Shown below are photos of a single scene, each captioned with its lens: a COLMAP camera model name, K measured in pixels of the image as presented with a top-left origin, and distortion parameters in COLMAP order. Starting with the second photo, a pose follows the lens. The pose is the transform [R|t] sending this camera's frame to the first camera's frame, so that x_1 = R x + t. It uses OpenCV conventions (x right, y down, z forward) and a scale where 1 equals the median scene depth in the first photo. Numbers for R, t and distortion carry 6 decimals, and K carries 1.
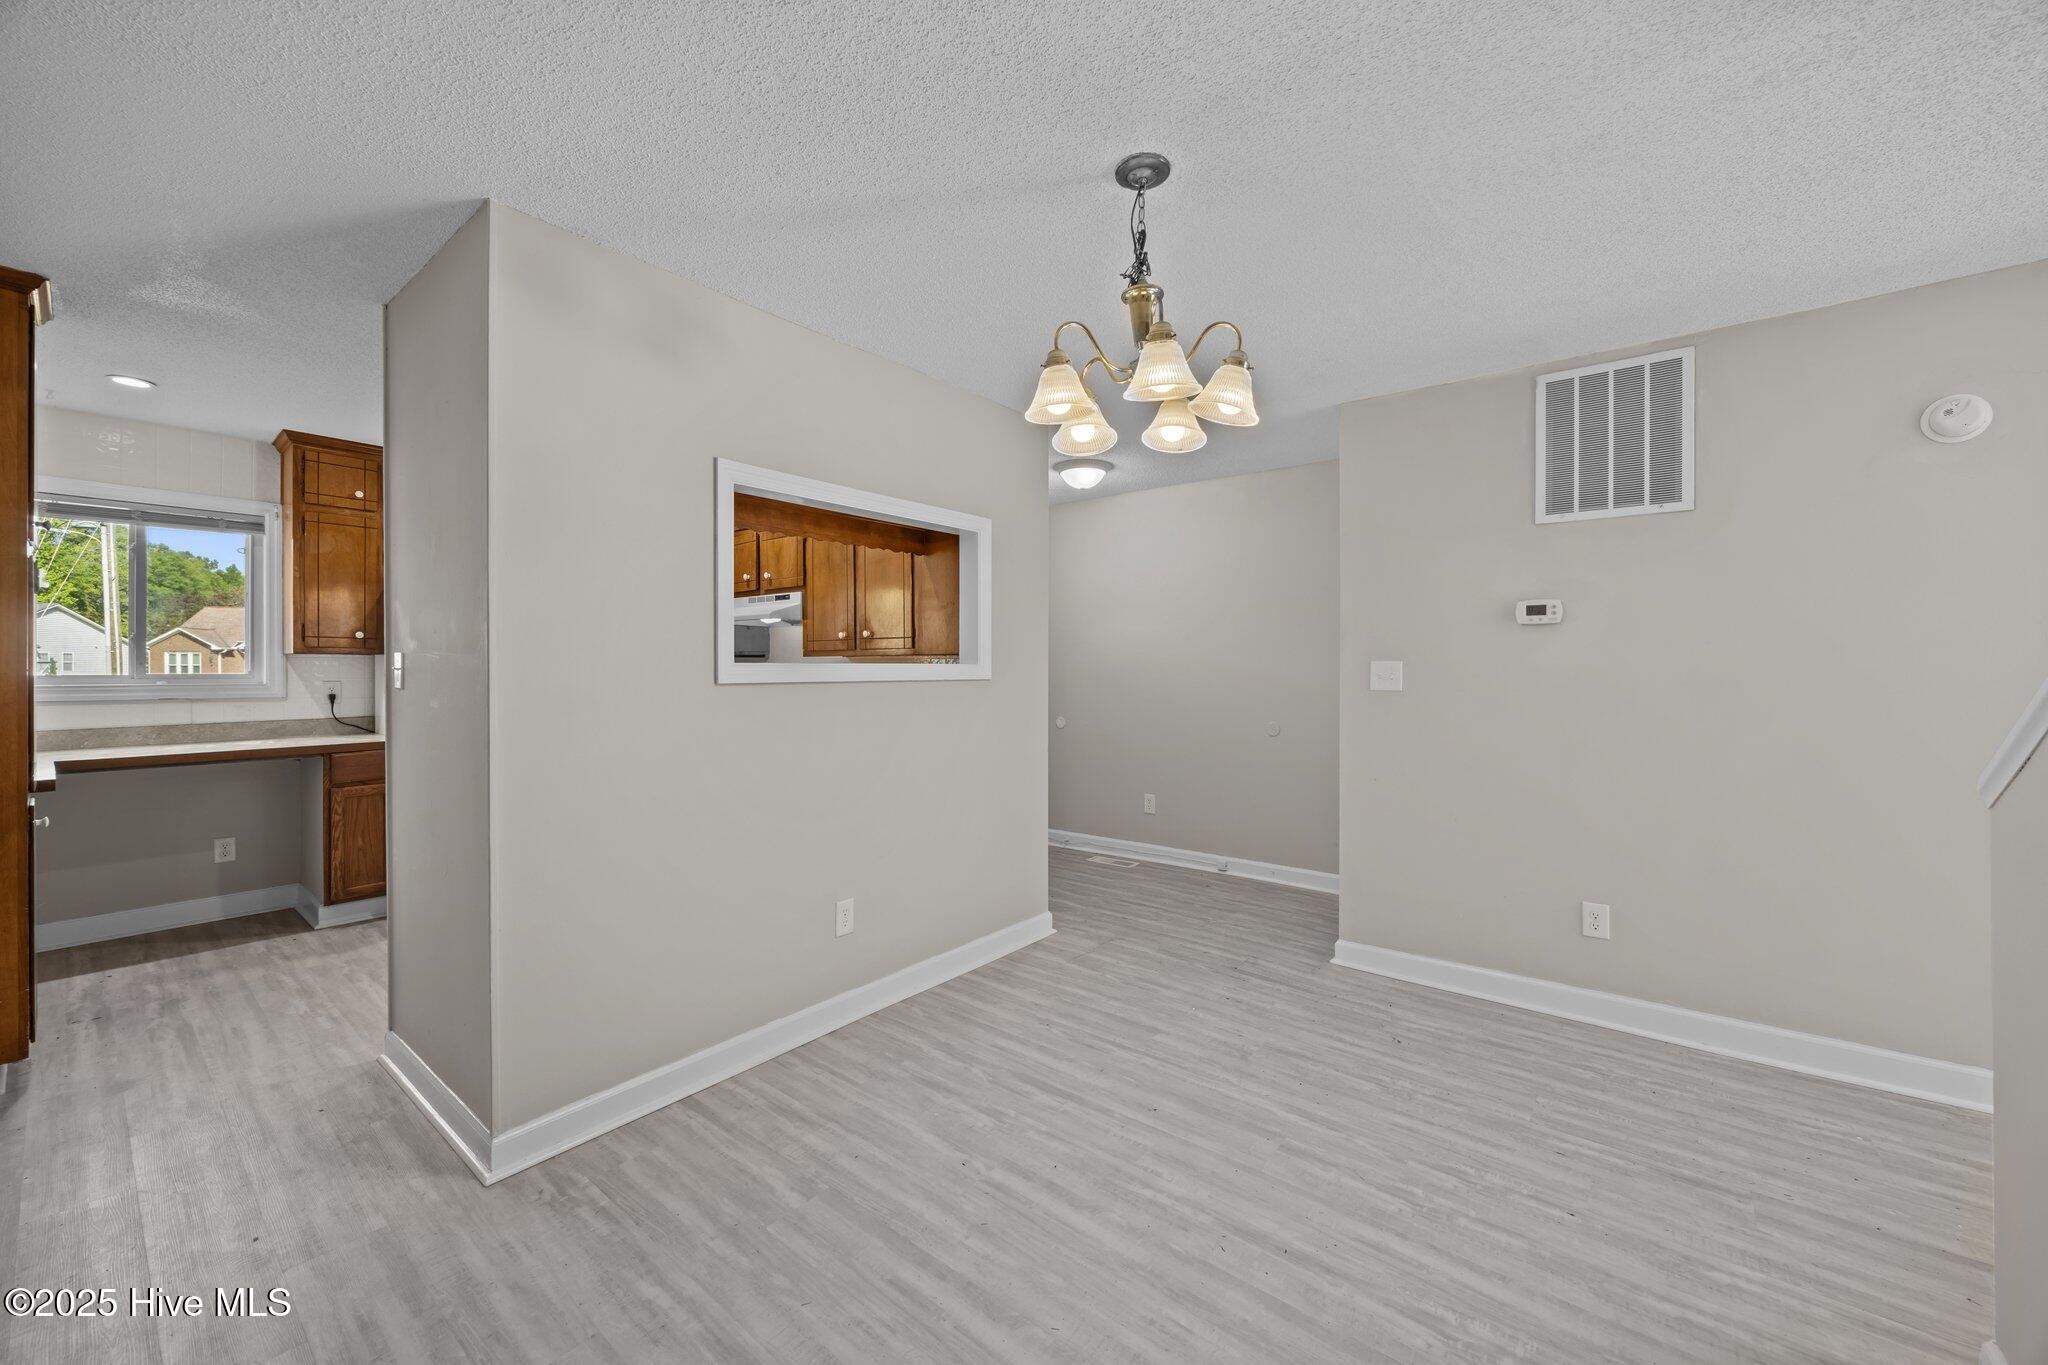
lens RADIAL K [[792.9, 0, 1028.1], [0, 792.9, 676.7], [0, 0, 1]] dist [0.001373, 0.000377]
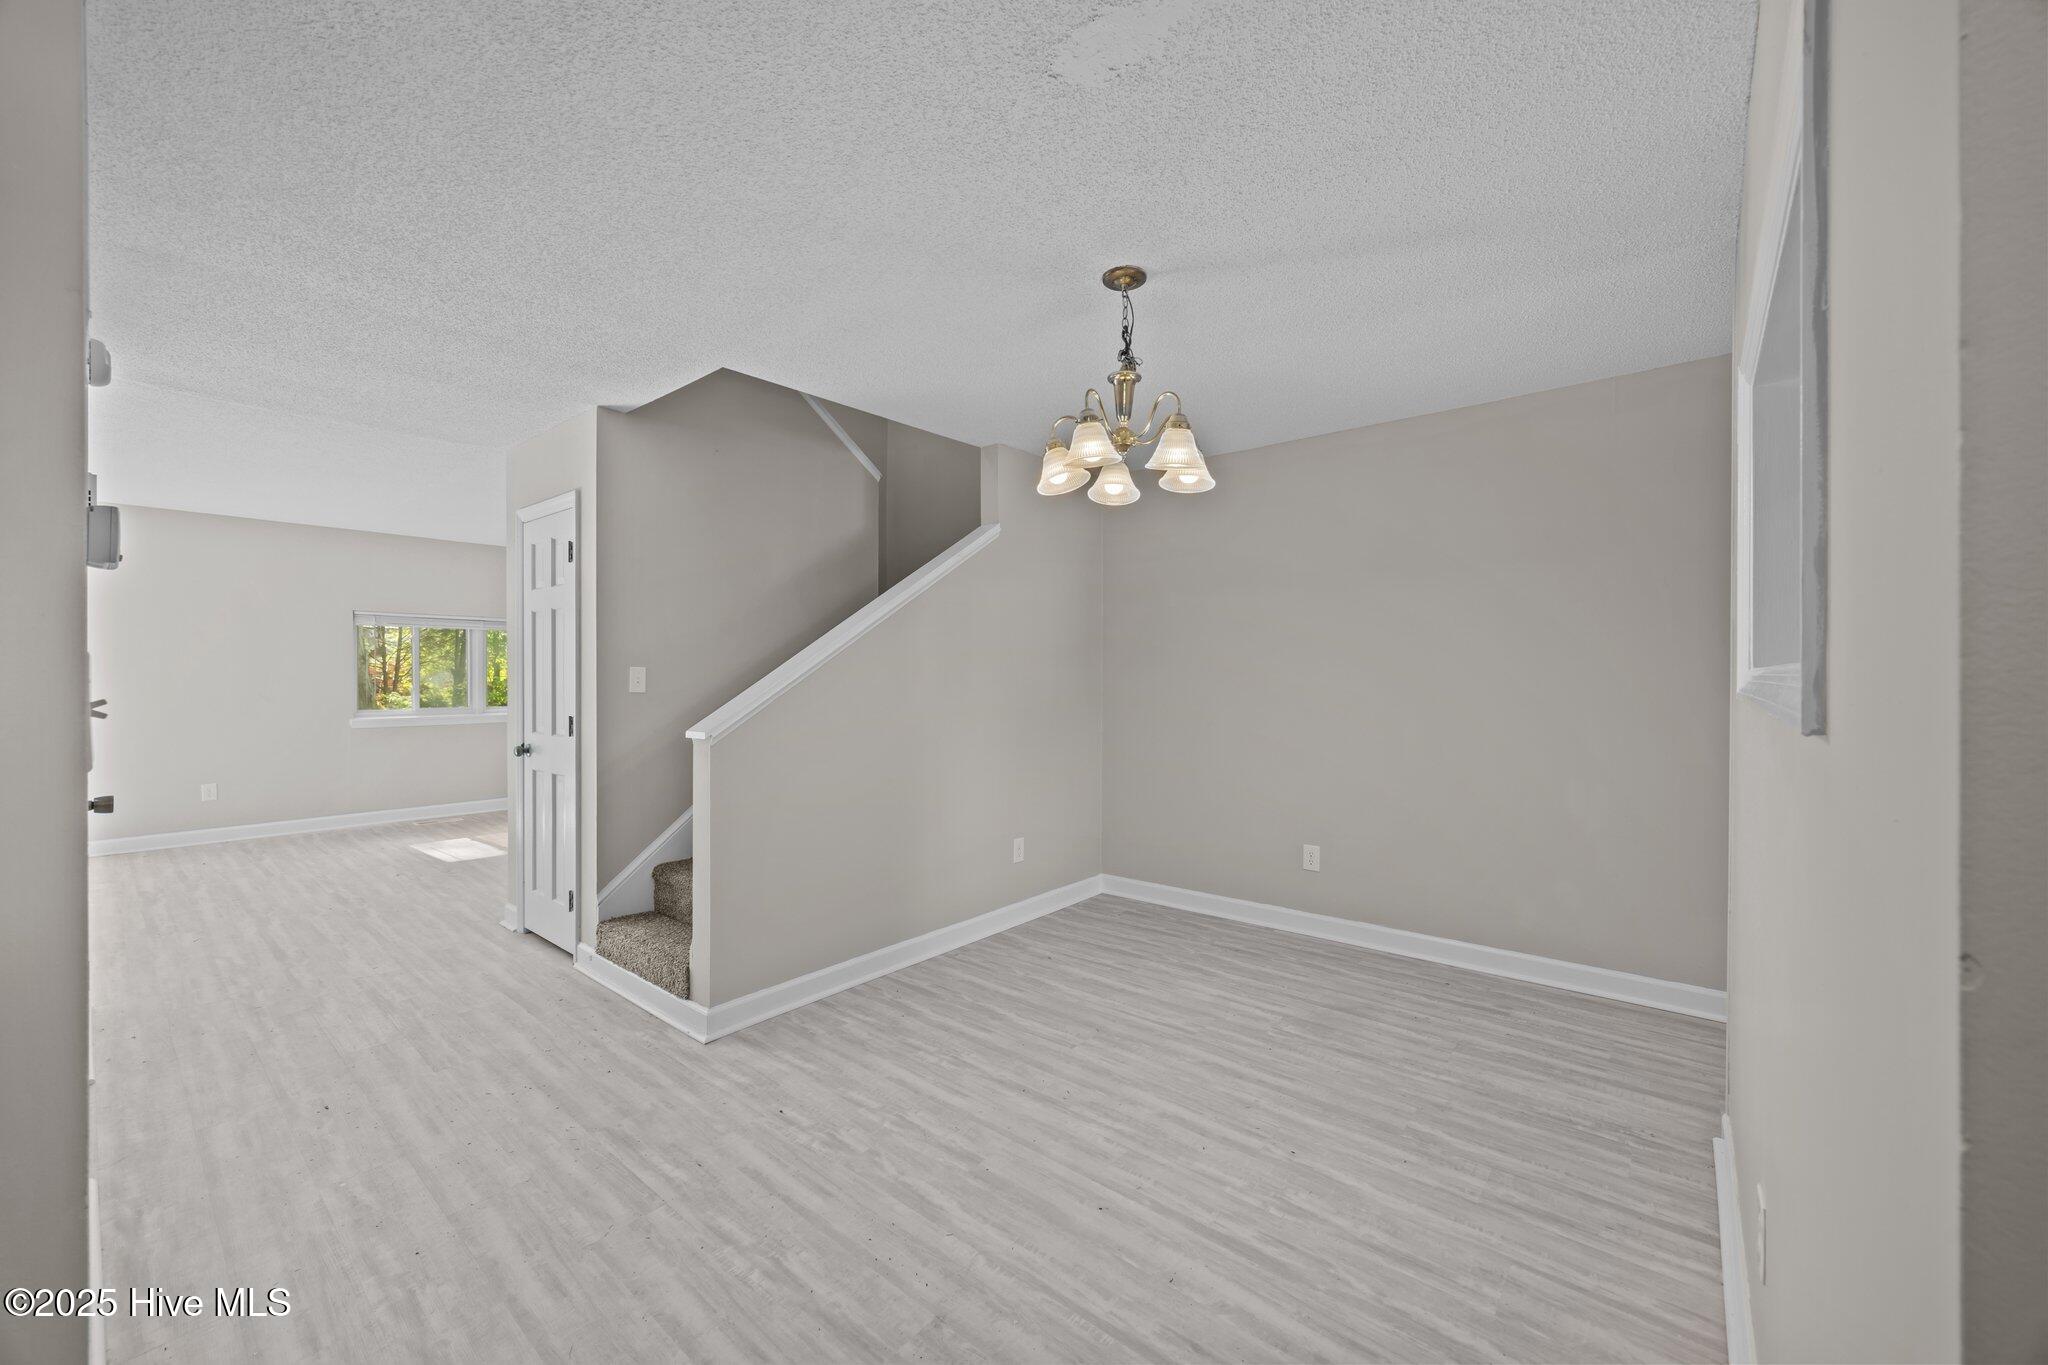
lens RADIAL K [[792.9, 0, 1028.1], [0, 792.9, 676.7], [0, 0, 1]] dist [0.001373, 0.000377]
pose [[-0.999748, 0.000826, 0.022434, 0.237217], [0.001082, 0.999934, 0.011398, -0.022022], [-0.022423, 0.011419, -0.999683, 1.994635]]
